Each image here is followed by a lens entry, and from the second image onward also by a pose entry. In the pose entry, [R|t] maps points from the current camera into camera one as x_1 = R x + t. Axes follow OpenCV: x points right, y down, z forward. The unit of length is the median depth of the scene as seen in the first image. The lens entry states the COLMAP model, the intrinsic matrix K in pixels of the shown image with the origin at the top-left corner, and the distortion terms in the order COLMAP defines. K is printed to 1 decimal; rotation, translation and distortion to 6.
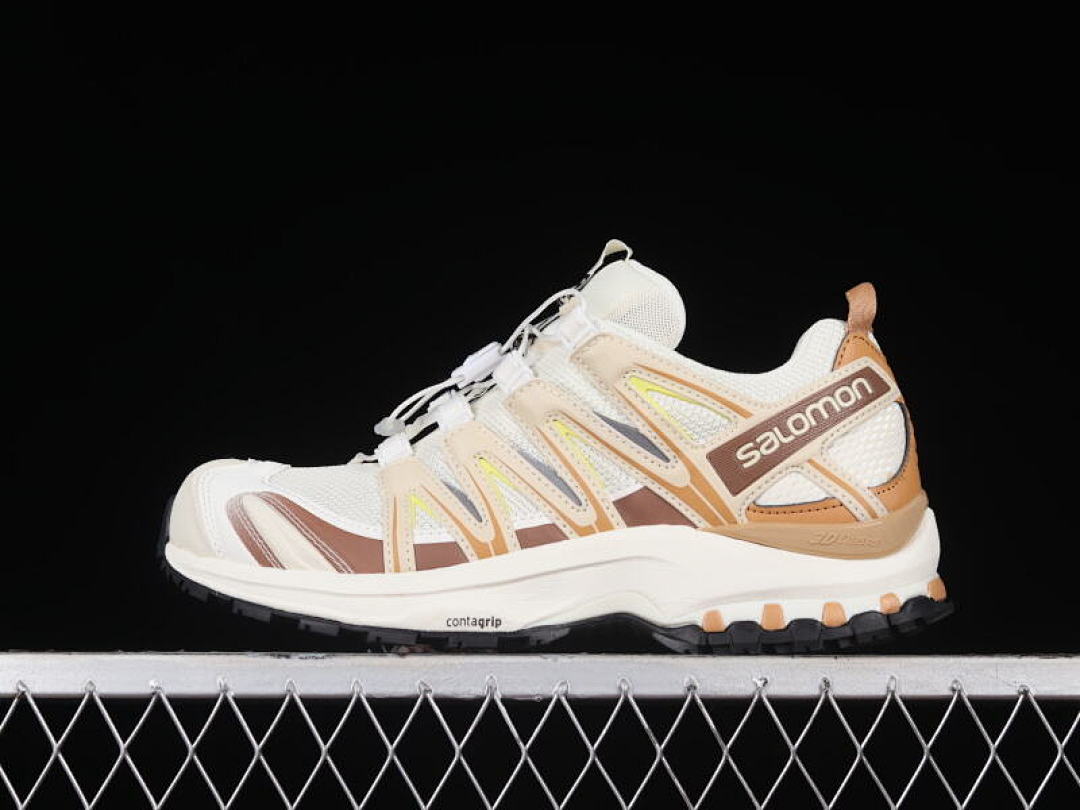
lens RADIAL K [[3272.8, 0, 543.4], [0, 3272.8, 404.0], [0, 0, 1]] dist [0.066713, 0.000000]
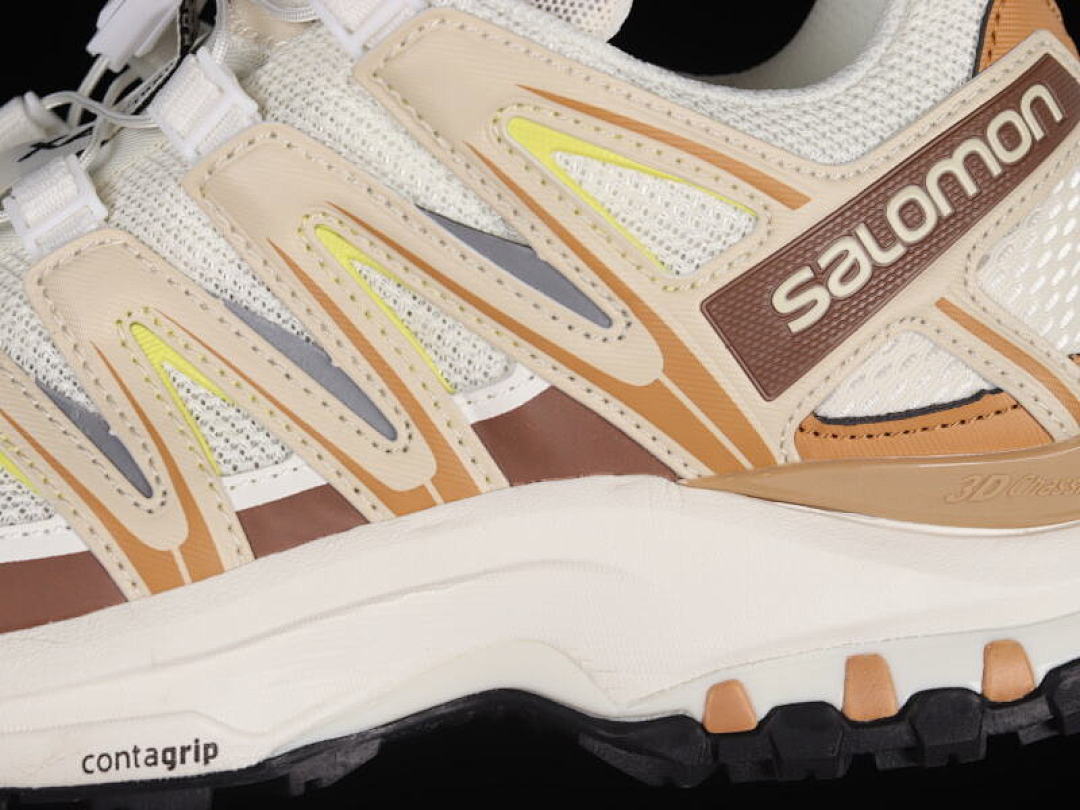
lens RADIAL K [[3272.8, 0, 538.1], [0, 3272.8, 403.8], [0, 0, 1]] dist [0.066713, 0.000000]
pose [[0.980615, -0.056998, 0.187469, -0.046899], [0.015709, 0.976546, 0.214735, -0.059941], [-0.195312, -0.207628, 0.958511, 0.610777]]
